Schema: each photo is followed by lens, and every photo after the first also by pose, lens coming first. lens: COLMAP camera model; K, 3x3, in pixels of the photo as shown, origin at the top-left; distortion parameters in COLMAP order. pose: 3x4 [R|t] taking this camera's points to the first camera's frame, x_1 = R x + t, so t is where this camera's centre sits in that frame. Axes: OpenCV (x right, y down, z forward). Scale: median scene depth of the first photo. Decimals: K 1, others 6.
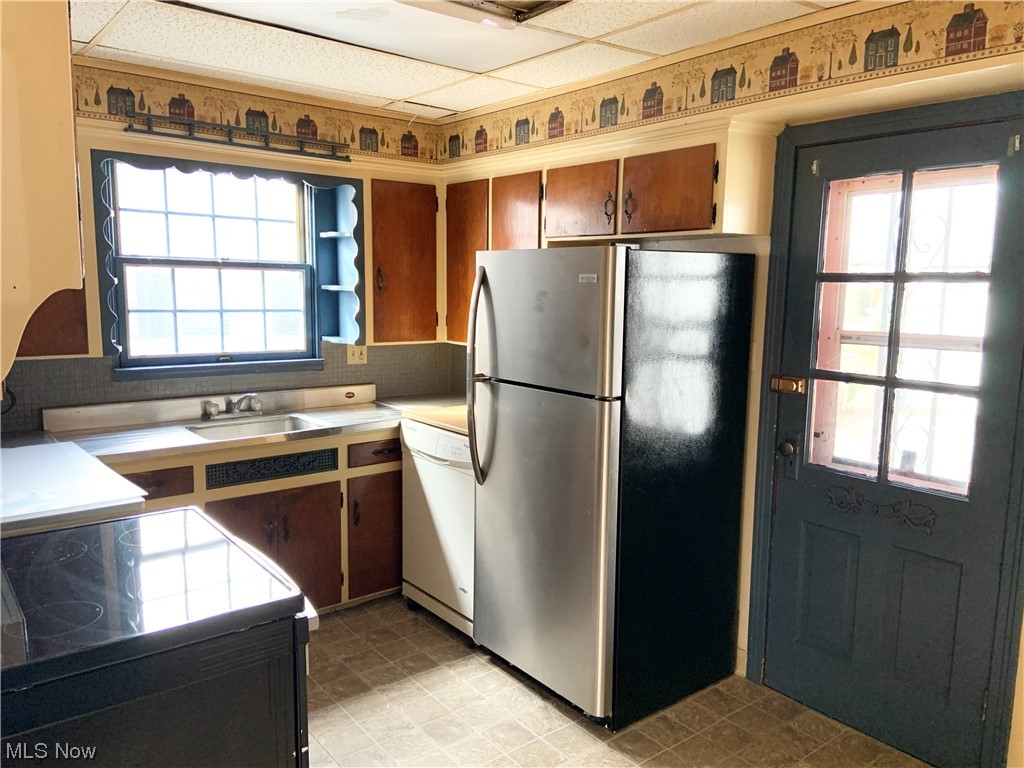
lens RADIAL K [[768.3, 0, 513.9], [0, 768.3, 385.4], [0, 0, 1]] dist [0.134309, -0.174126]
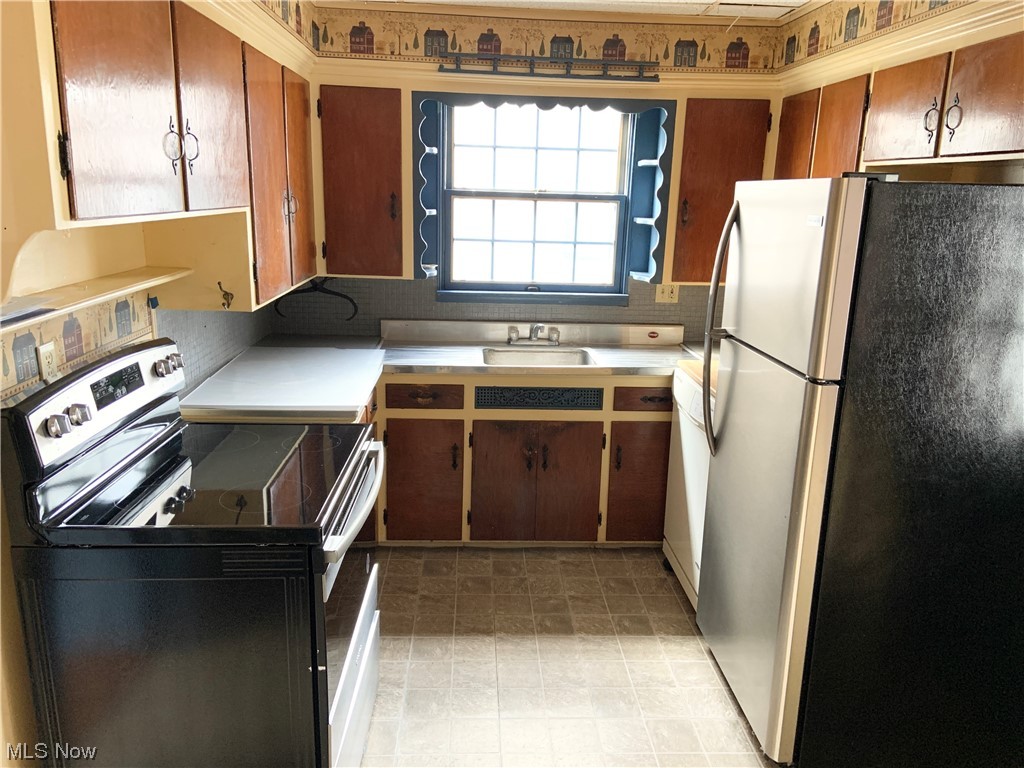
lens RADIAL K [[768.0, 0, 510.8], [0, 768.0, 380.0], [0, 0, 1]] dist [0.134960, -0.172884]
pose [[0.812535, 0.144598, -0.564693, 0.220211], [-0.093588, 0.988538, 0.118466, -0.033290], [0.575350, -0.043410, 0.816754, 0.134974]]
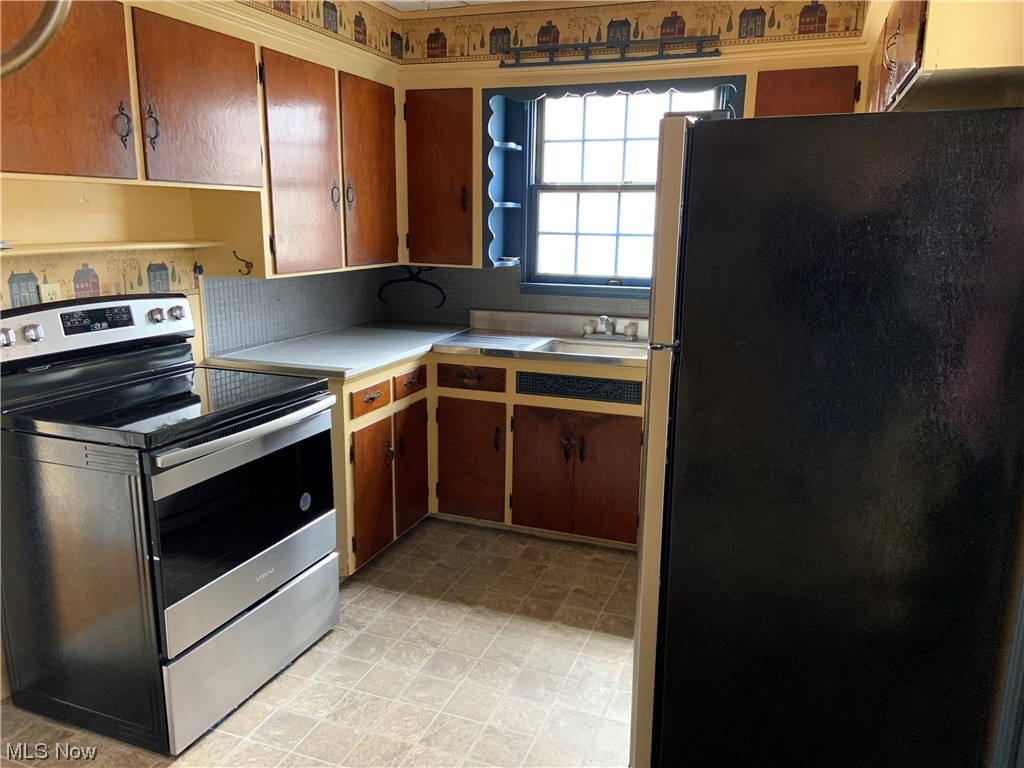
lens RADIAL K [[768.3, 0, 513.9], [0, 768.3, 385.4], [0, 0, 1]] dist [0.134309, -0.174126]
pose [[0.516034, 0.172898, -0.838937, 0.462249], [-0.120274, 0.984339, 0.128883, -0.015706], [0.848082, 0.034394, 0.528748, 0.369144]]
